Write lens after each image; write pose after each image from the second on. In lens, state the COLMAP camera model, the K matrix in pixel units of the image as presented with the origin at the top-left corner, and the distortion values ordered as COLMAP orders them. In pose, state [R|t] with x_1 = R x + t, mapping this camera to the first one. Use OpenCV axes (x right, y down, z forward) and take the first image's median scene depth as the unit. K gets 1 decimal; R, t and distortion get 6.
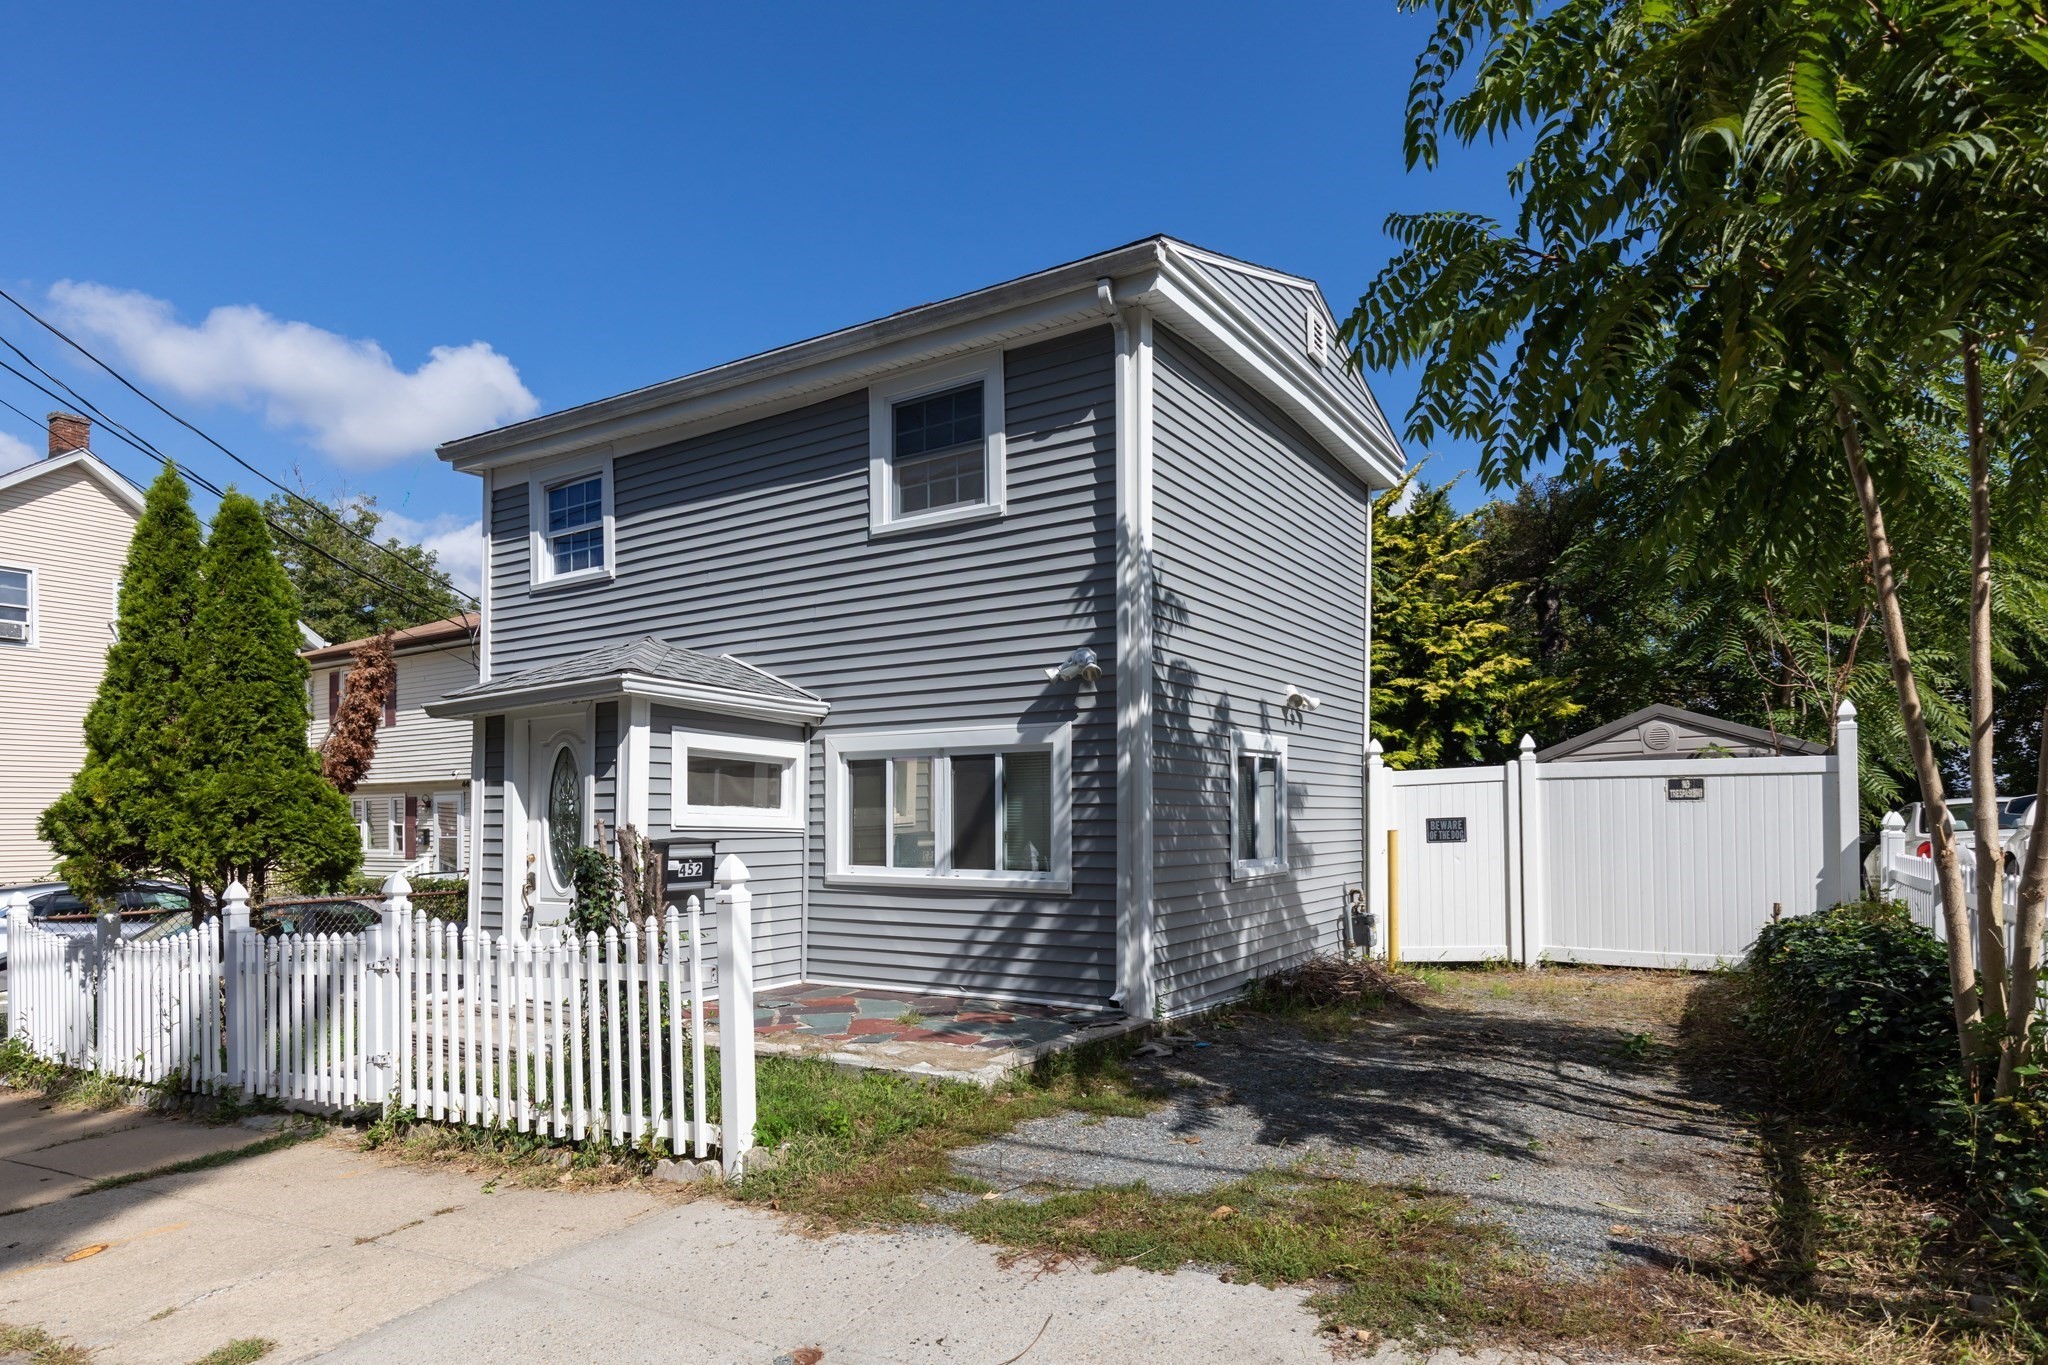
lens RADIAL K [[1175.5, 0, 1024.9], [0, 1175.5, 820.5], [0, 0, 1]] dist [0.002593, 0.000066]
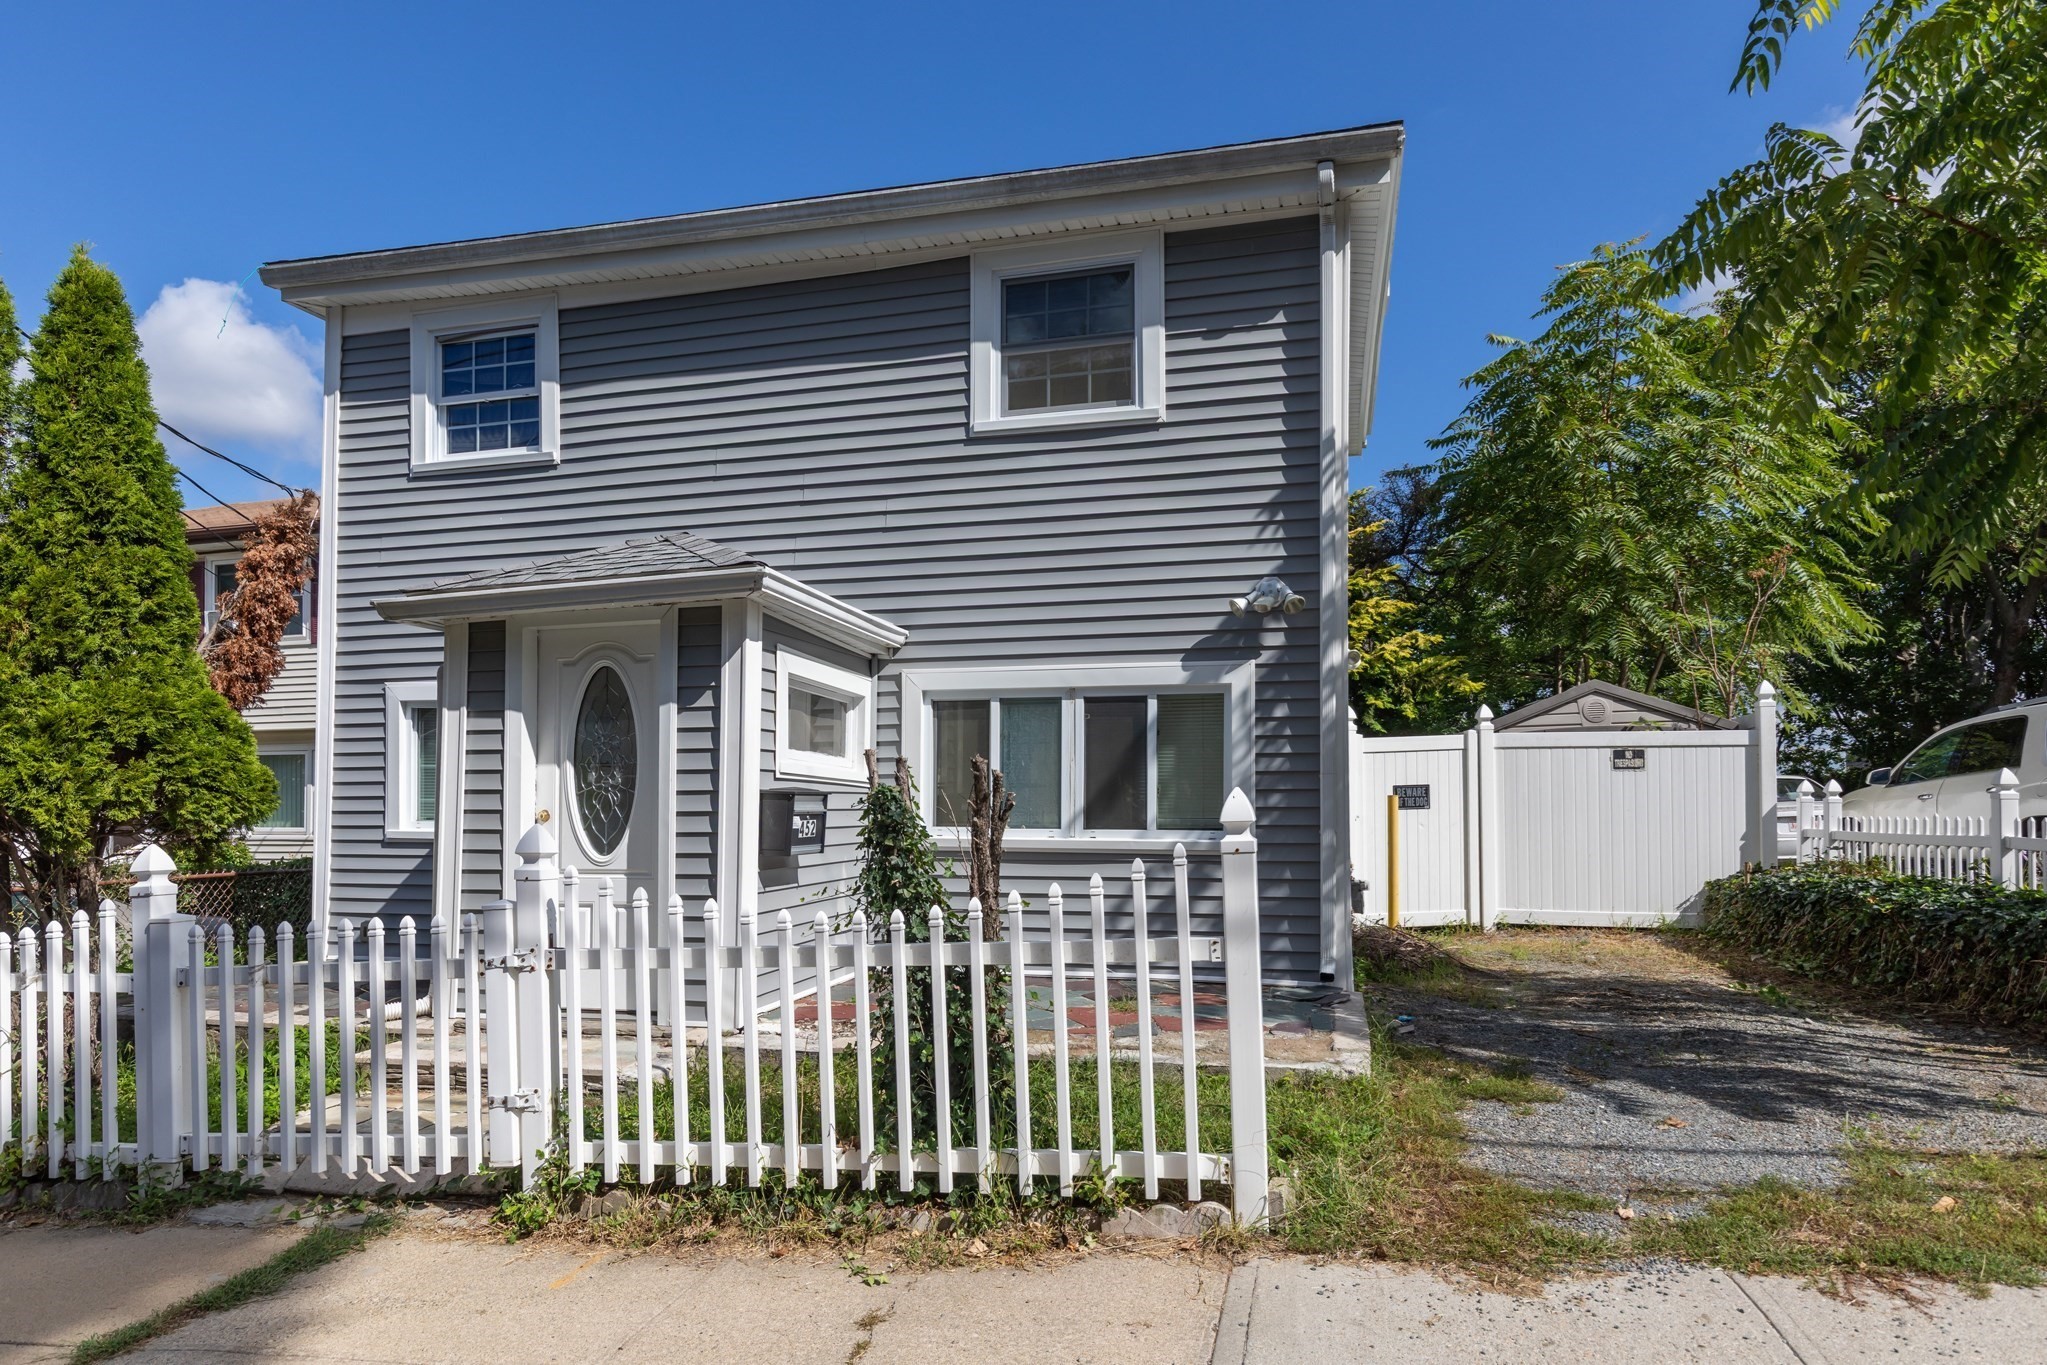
lens RADIAL K [[1165.2, 0, 1024.5], [0, 1165.2, 800.5], [0, 0, 1]] dist [0.002059, 0.000481]
pose [[0.946696, 0.007086, 0.322051, -0.389128], [-0.005341, 0.999966, -0.006300, 0.026701], [-0.322085, 0.004244, 0.946701, 0.218324]]
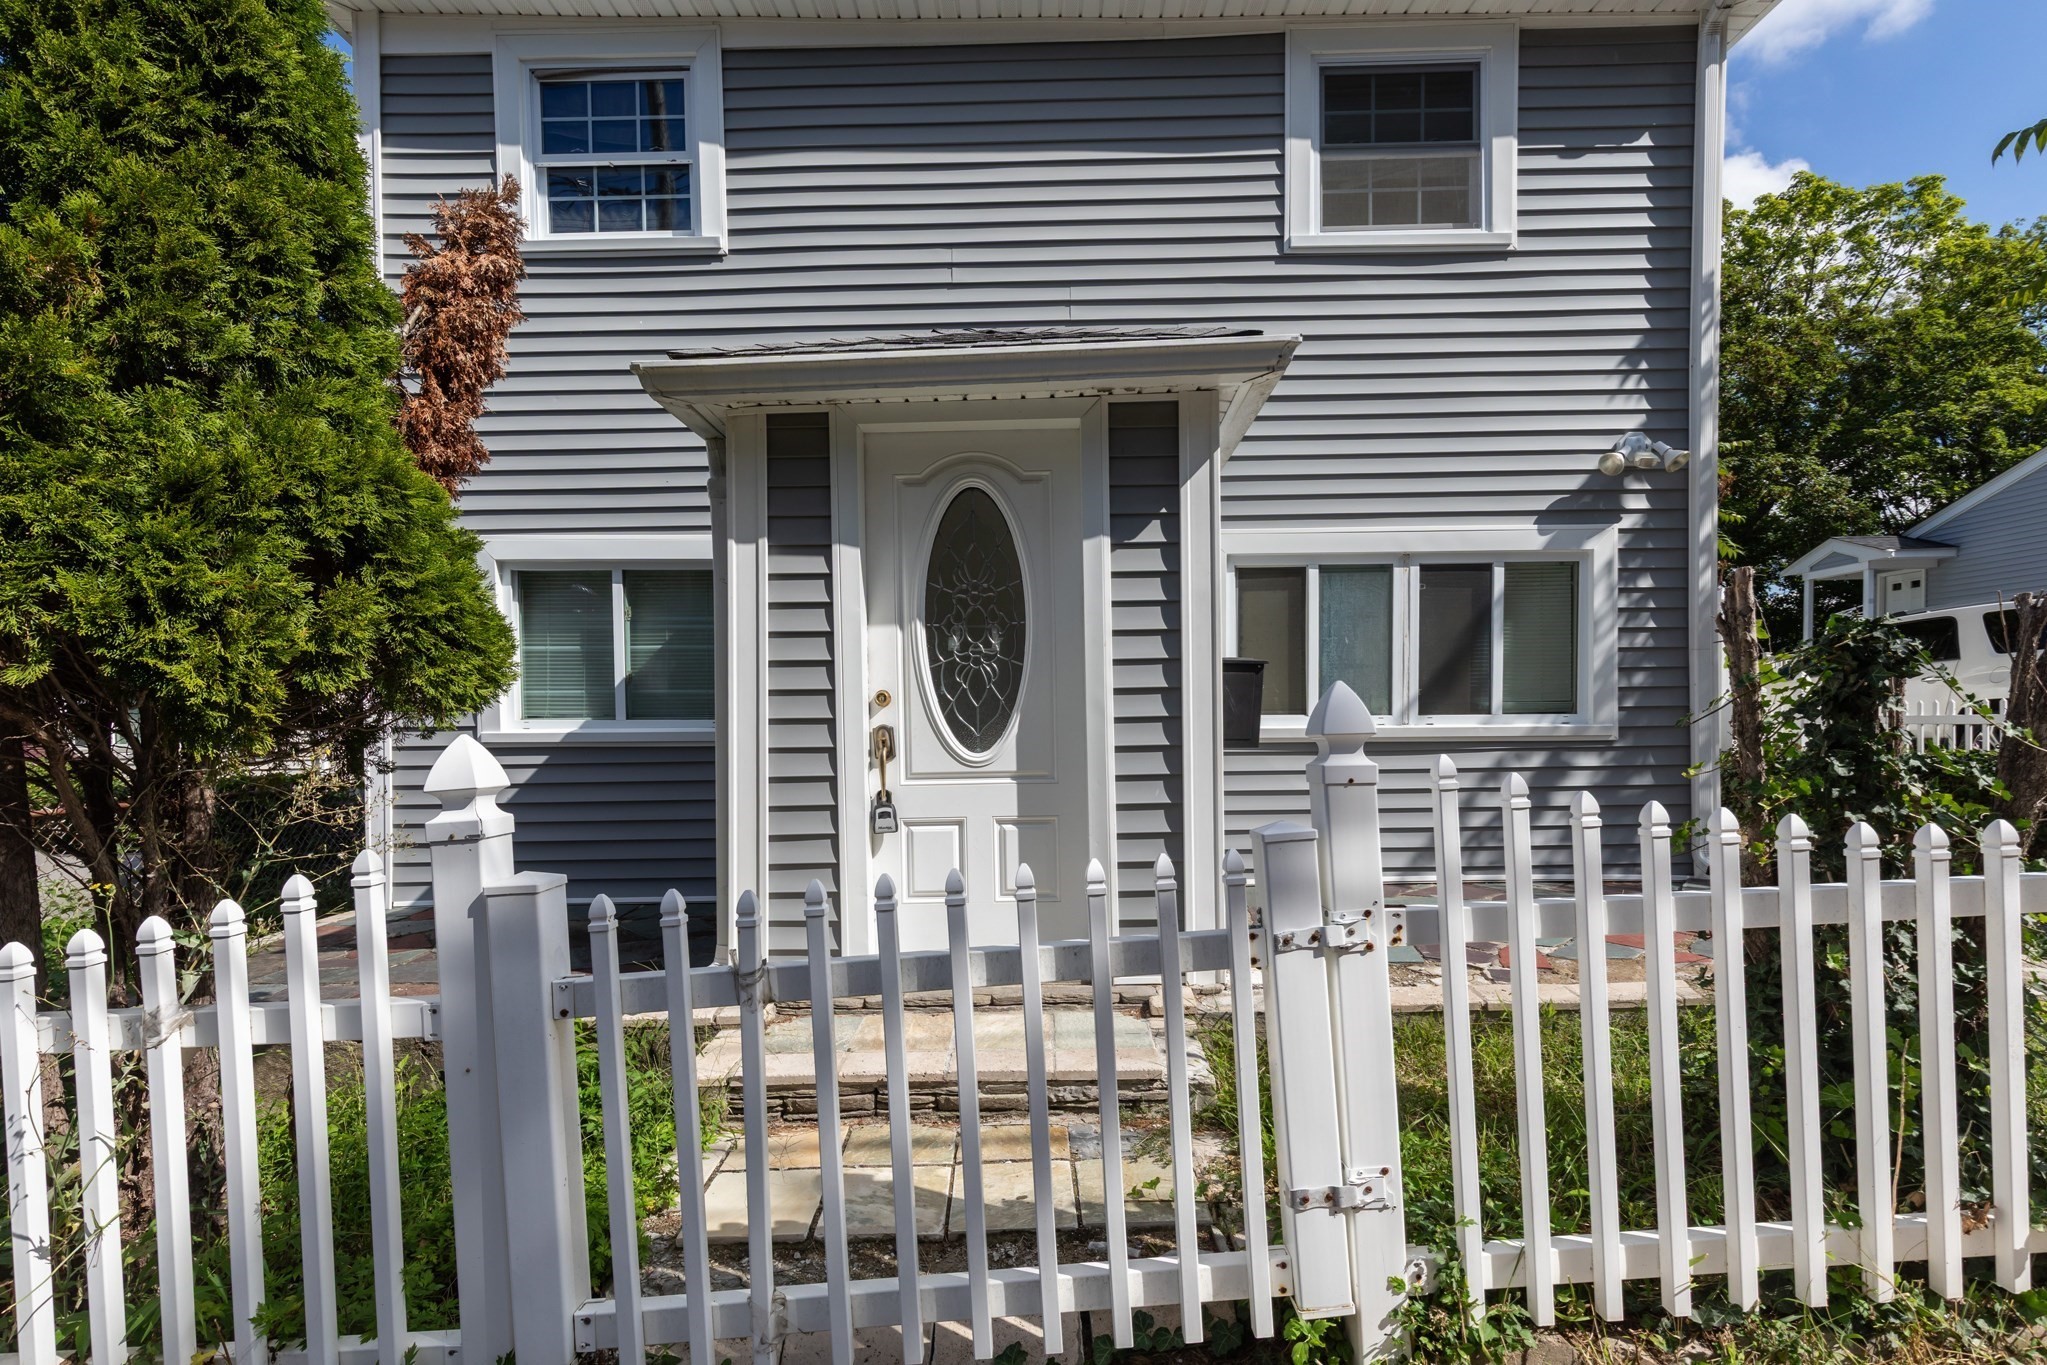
lens RADIAL K [[947.4, 0, 1019.8], [0, 947.4, 752.8], [0, 0, 1]] dist [0.003226, 0.000025]
pose [[0.842465, -0.023339, 0.538245, -0.626788], [0.007198, 0.999460, 0.032070, 0.045373], [-0.538703, -0.023143, 0.842178, 0.645014]]
